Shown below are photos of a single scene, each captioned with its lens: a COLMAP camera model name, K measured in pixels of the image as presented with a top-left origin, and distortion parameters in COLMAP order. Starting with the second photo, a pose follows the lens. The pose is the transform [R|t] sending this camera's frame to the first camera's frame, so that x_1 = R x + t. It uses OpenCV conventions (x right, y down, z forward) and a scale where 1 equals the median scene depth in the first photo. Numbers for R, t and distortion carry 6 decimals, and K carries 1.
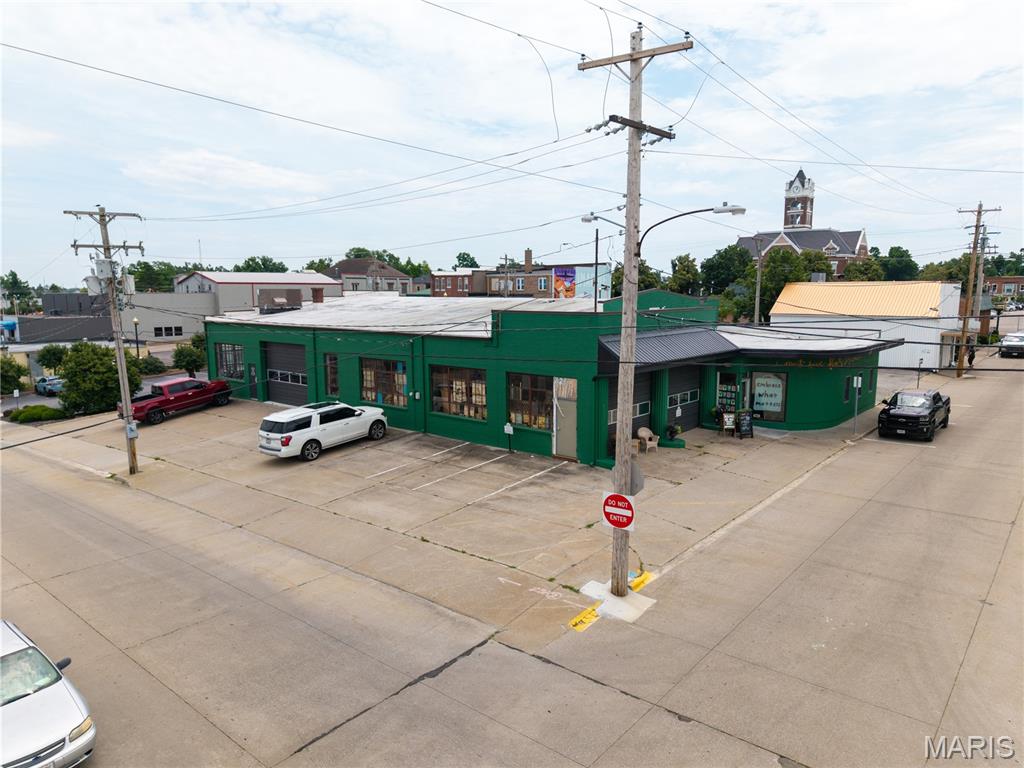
lens RADIAL K [[688.5, 0, 513.7], [0, 688.5, 382.2], [0, 0, 1]] dist [0.030428, -0.044593]
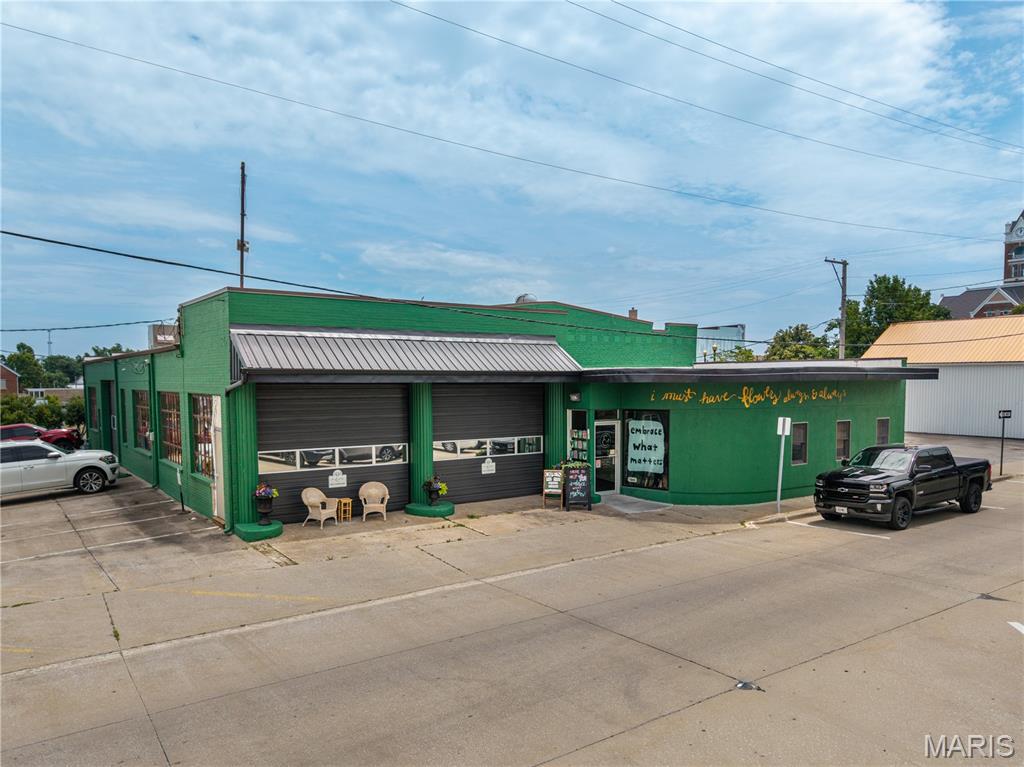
lens RADIAL K [[759.9, 0, 533.2], [0, 759.9, 421.8], [0, 0, 1]] dist [0.024799, -0.007748]
pose [[0.971414, 0.012724, -0.237051, 0.502515], [-0.030456, 0.996990, -0.071294, 0.056319], [0.235430, 0.076476, 0.968878, 0.348083]]
